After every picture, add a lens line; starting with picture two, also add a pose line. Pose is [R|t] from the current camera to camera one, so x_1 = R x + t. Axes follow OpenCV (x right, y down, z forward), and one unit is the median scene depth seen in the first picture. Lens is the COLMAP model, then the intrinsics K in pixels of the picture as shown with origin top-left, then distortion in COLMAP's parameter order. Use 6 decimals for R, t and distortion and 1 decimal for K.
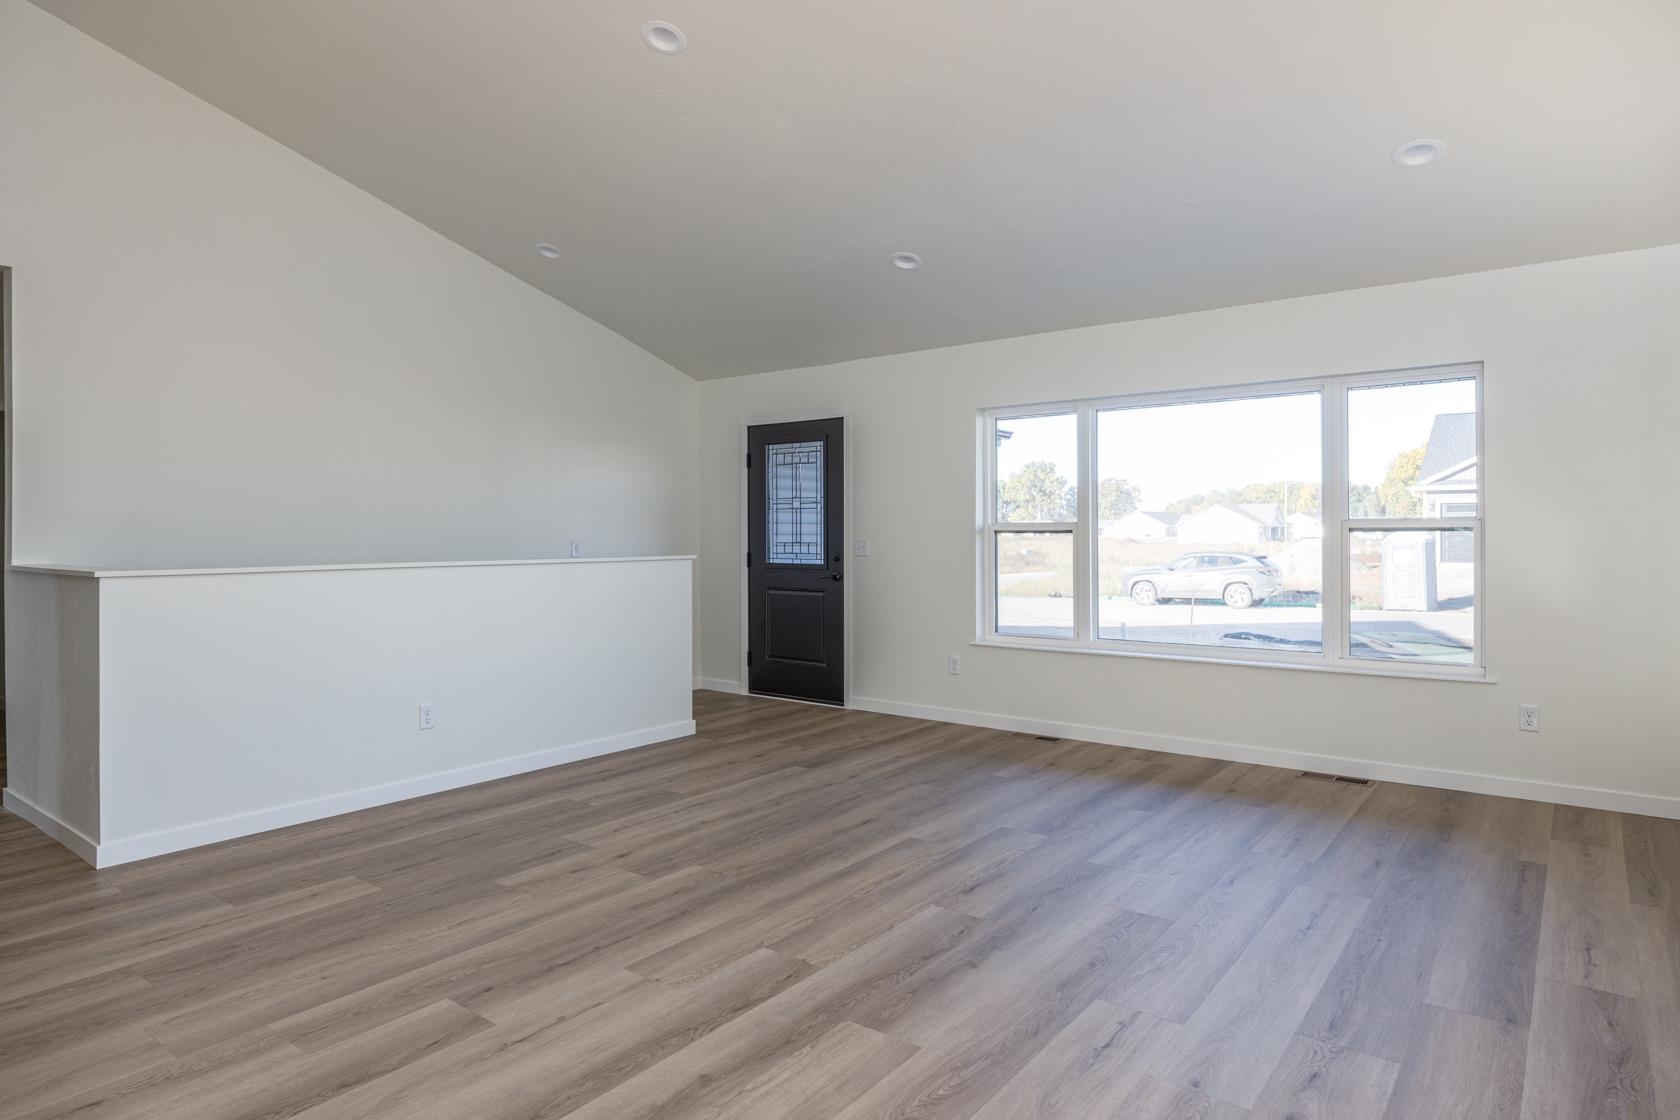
lens RADIAL K [[966.7, 0, 834.5], [0, 966.7, 556.6], [0, 0, 1]] dist [0.003485, -0.000040]
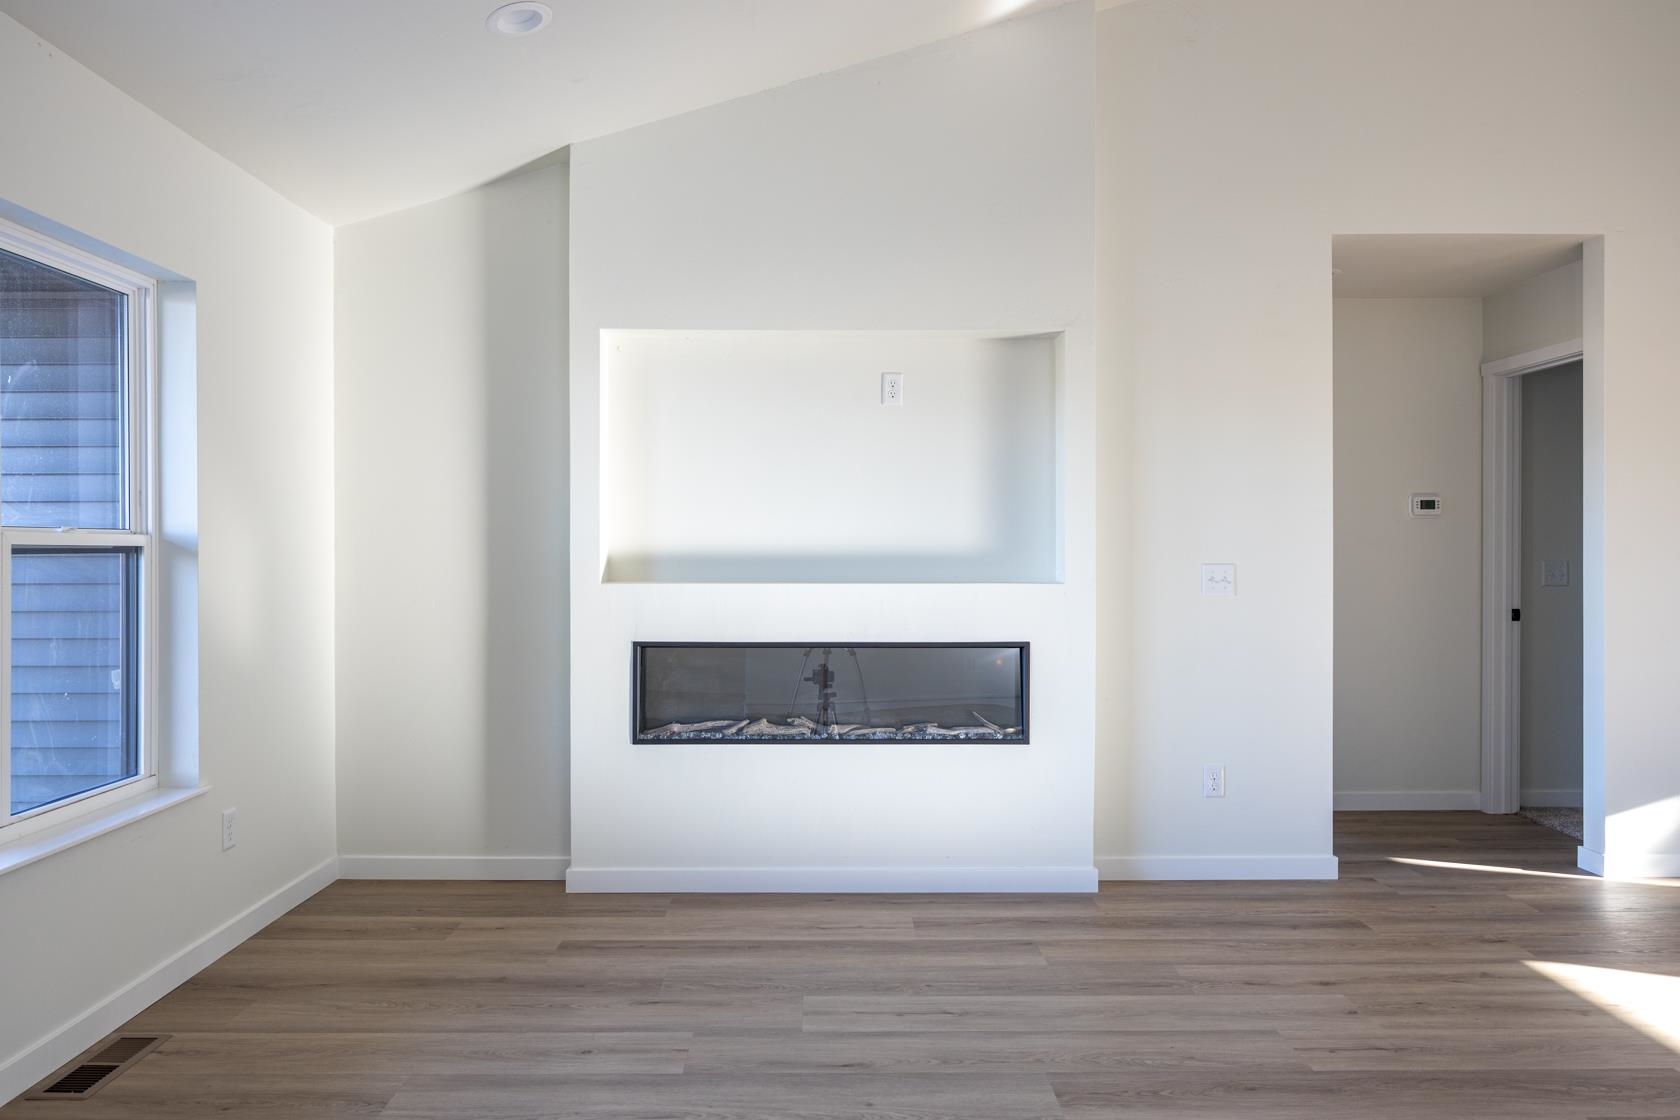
lens RADIAL K [[1105.4, 0, 801.8], [0, 1105.4, 558.7], [0, 0, 1]] dist [-0.002115, -0.003168]
pose [[-0.601793, 0.002619, 0.798648, -0.220590], [0.020267, 0.999723, 0.011992, -0.039137], [-0.798395, 0.023403, -0.601680, 1.636859]]
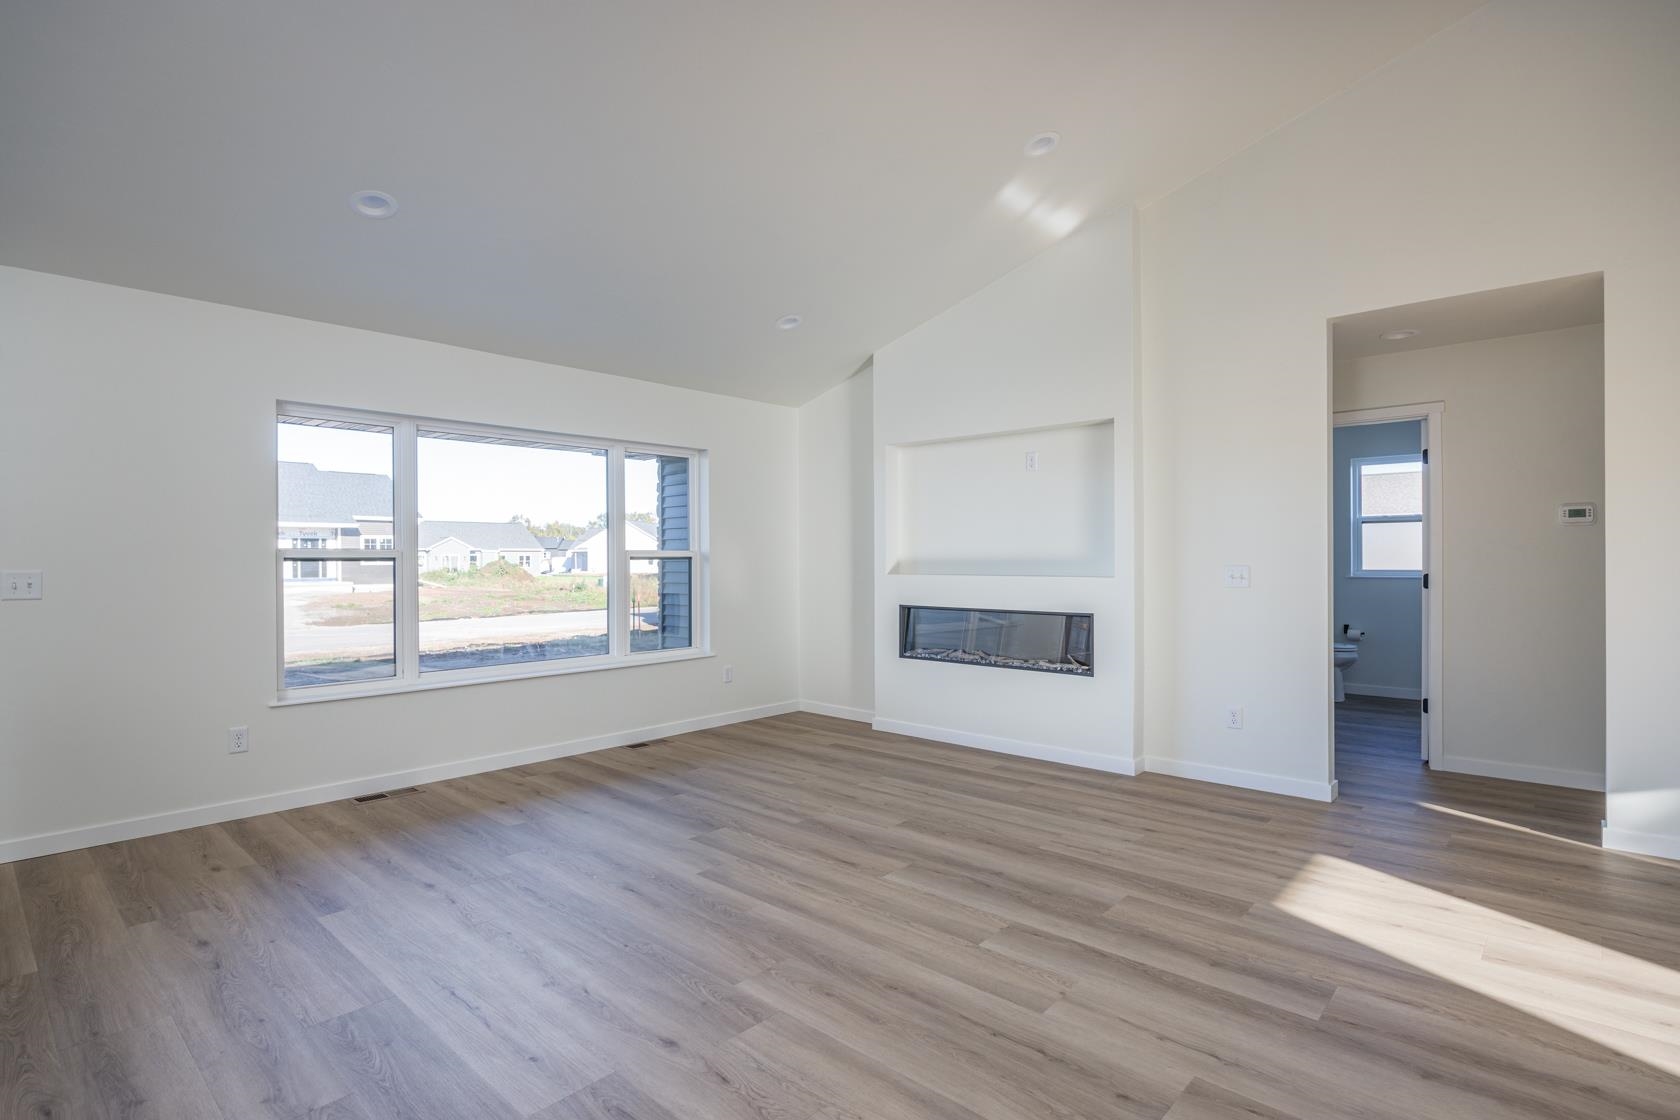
lens RADIAL K [[806.4, 0, 834.3], [0, 806.4, 561.9], [0, 0, 1]] dist [-0.006758, 0.000225]
pose [[0.087926, 0.002310, 0.996124, -0.912128], [0.022583, 0.999736, -0.004312, -0.022364], [-0.995871, 0.022874, 0.087850, 0.991696]]
